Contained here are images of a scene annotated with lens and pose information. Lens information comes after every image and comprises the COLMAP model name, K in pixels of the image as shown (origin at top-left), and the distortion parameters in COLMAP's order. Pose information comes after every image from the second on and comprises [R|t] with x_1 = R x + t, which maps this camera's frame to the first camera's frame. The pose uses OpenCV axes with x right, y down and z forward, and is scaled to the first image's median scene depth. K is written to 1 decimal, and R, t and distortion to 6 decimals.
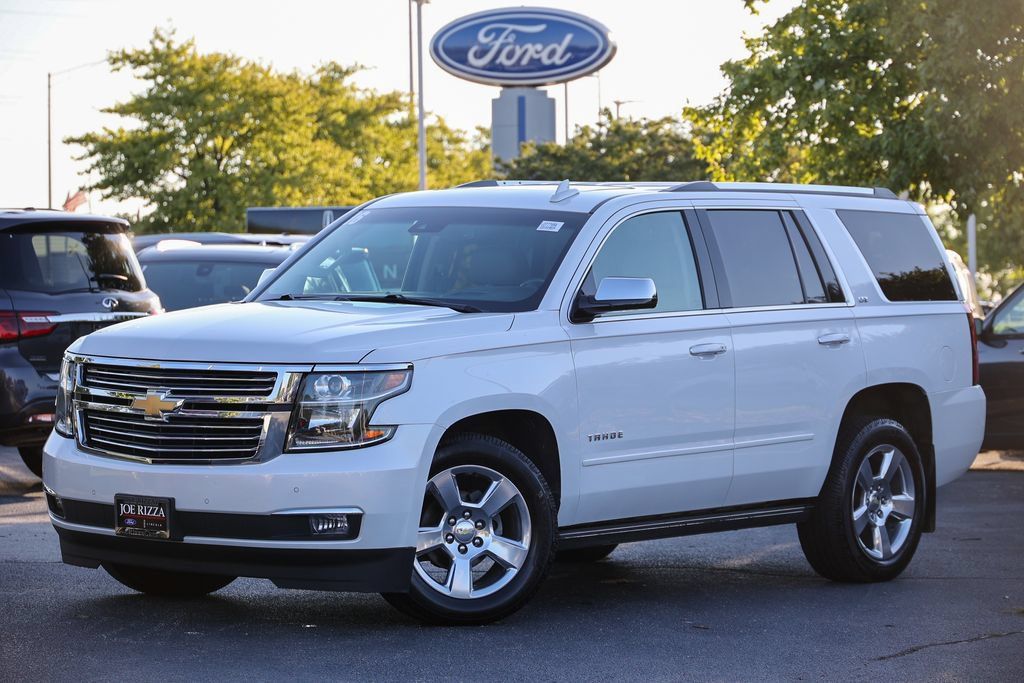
lens RADIAL K [[3052.9, 0, 512.0], [0, 3052.9, 341.5], [0, 0, 1]] dist [-0.116683, -2.469501]
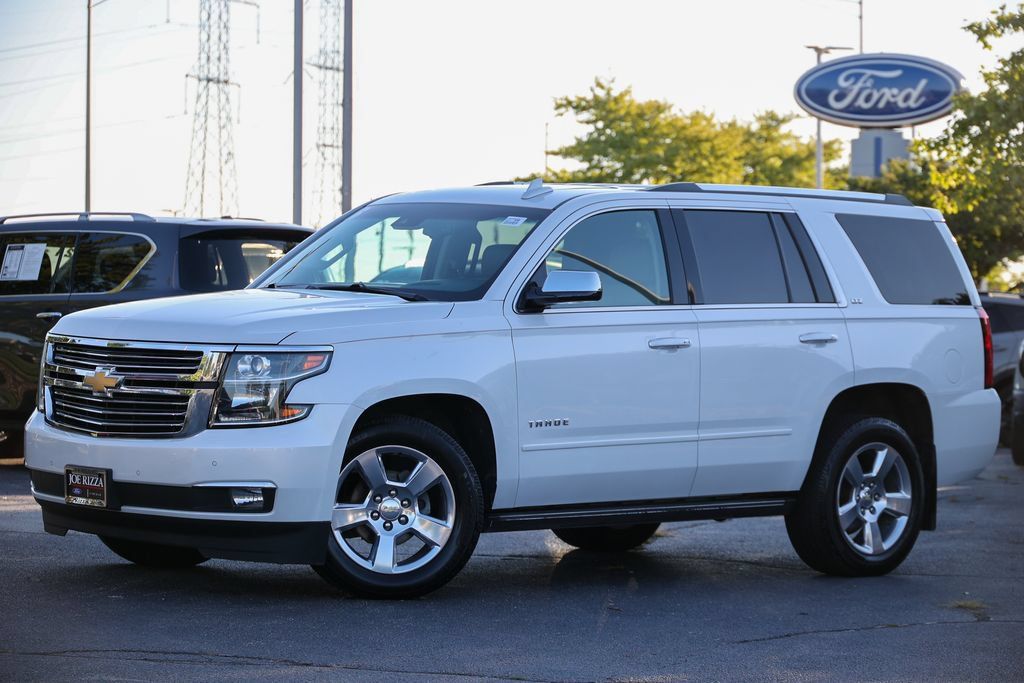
lens RADIAL K [[2836.7, 0, 512.0], [0, 2836.7, 341.5], [0, 0, 1]] dist [-0.138433, 0.089531]
pose [[0.988686, 0.018542, -0.148852, 0.160848], [-0.020056, 0.999761, -0.008678, 0.011931], [0.148656, 0.011565, 0.988821, 0.045153]]
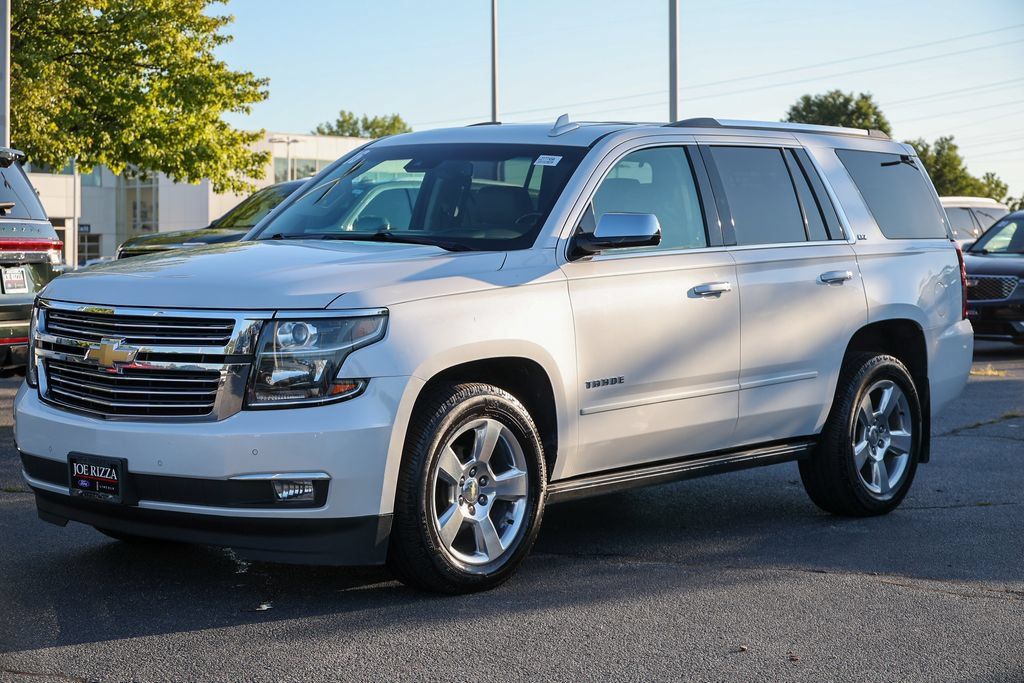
lens RADIAL K [[1918.9, 0, 512.0], [0, 1918.9, 341.5], [0, 0, 1]] dist [-0.030382, -1.789937]
pose [[0.999694, -0.003851, -0.024441, 0.016255], [0.004734, 0.999334, 0.036189, -0.003080], [0.024285, -0.036293, 0.999046, 0.409604]]
